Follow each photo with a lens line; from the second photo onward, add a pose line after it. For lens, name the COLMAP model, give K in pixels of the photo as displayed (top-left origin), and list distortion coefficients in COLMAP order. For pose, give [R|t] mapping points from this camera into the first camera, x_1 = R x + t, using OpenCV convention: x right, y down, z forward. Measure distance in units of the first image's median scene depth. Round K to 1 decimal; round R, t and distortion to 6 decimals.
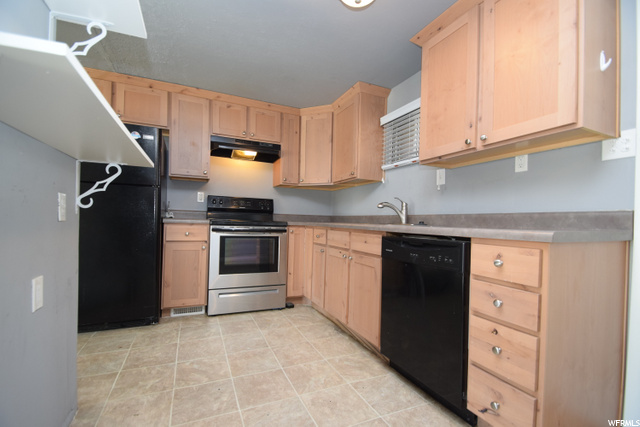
lens RADIAL K [[282.9, 0, 317.5], [0, 282.9, 218.6], [0, 0, 1]] dist [0.001629, -0.001017]
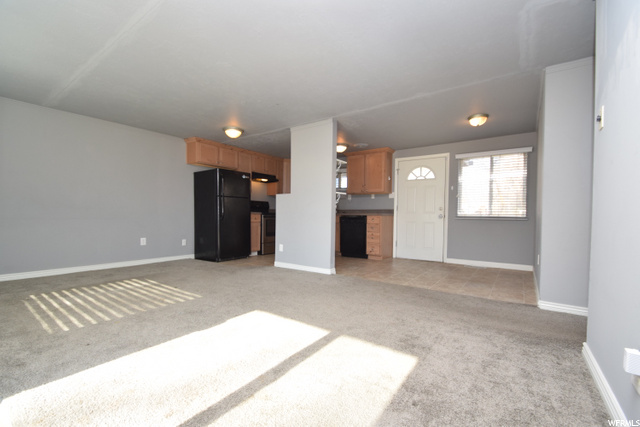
lens RADIAL K [[282.9, 0, 318.2], [0, 282.9, 217.5], [0, 0, 1]] dist [0.001629, -0.001017]
pose [[0.864401, -0.019905, 0.502409, -1.167083], [0.007860, 0.999629, 0.026080, -0.009688], [-0.502742, -0.018595, 0.864236, -1.220211]]
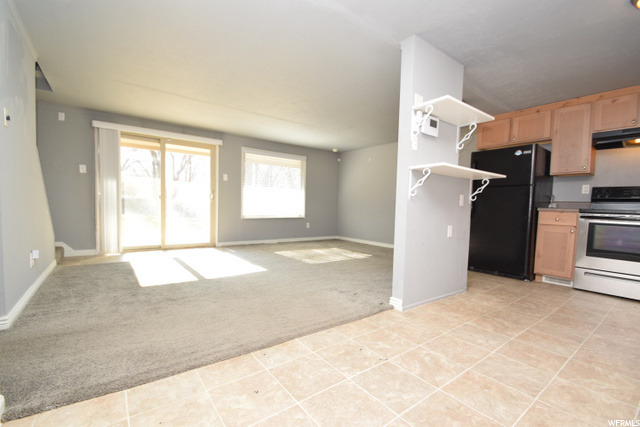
lens RADIAL K [[282.9, 0, 317.7], [0, 282.9, 218.6], [0, 0, 1]] dist [0.001629, -0.001017]
pose [[0.215981, 0.027983, -0.975996, 0.566041], [-0.015437, 0.999562, 0.025242, 0.034034], [0.976275, 0.009614, 0.216319, -0.345571]]
